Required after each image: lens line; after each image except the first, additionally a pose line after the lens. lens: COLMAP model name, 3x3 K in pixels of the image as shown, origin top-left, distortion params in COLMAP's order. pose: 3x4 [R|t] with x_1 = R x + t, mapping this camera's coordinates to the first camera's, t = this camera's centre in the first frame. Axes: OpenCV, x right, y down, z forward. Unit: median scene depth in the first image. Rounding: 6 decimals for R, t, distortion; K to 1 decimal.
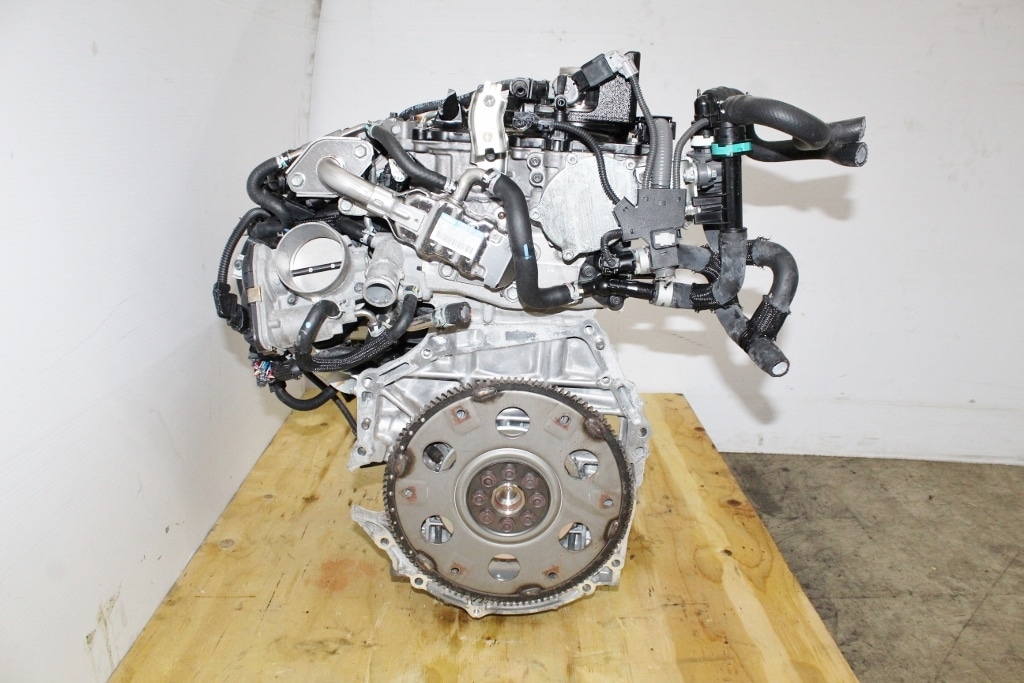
lens RADIAL K [[857.2, 0, 512.0], [0, 857.2, 341.5], [0, 0, 1]] dist [-0.160699, 0.139430]
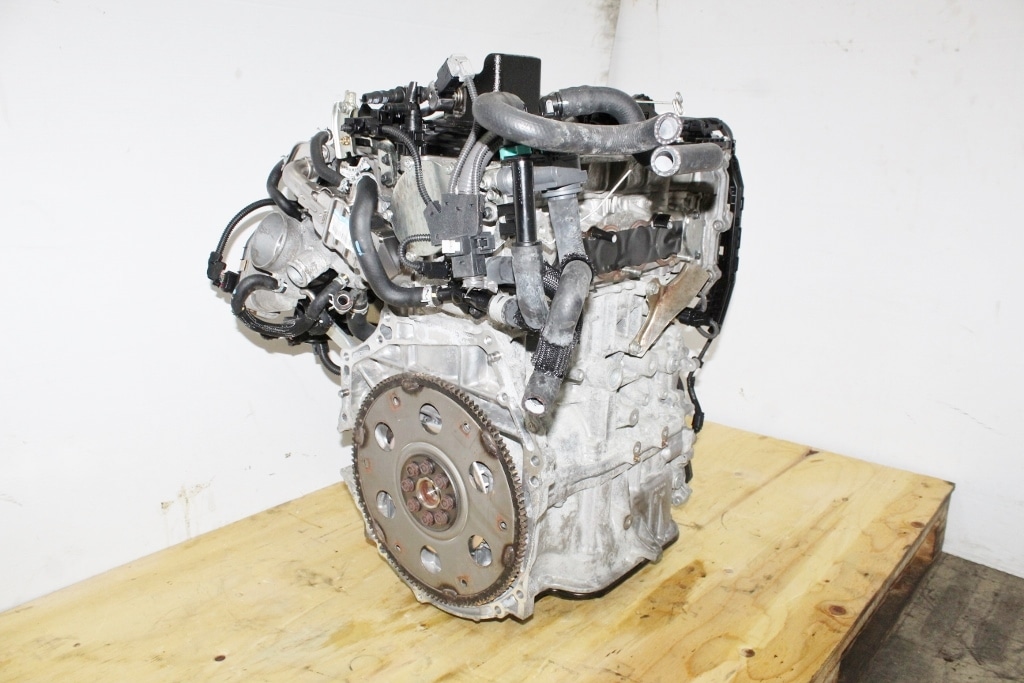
lens RADIAL K [[857.2, 0, 512.0], [0, 857.2, 341.5], [0, 0, 1]] dist [-0.160699, 0.139430]
pose [[0.763420, 0.157730, -0.626348, 0.691997], [-0.175626, 0.983880, 0.033704, -0.048929], [0.621567, 0.084273, 0.778815, 0.243034]]
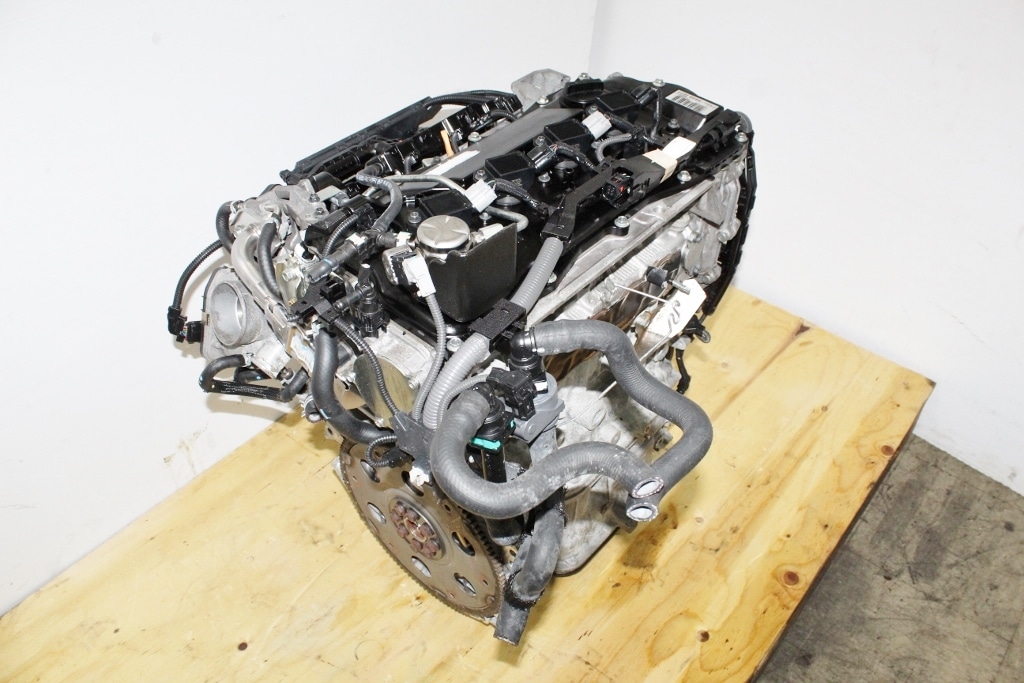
lens RADIAL K [[857.2, 0, 512.0], [0, 857.2, 341.5], [0, 0, 1]] dist [-0.160699, 0.139430]
pose [[0.761224, 0.427836, -0.487333, 0.520070], [-0.172174, 0.857859, 0.484185, -0.575590], [0.625215, -0.284667, 0.726685, 0.352240]]
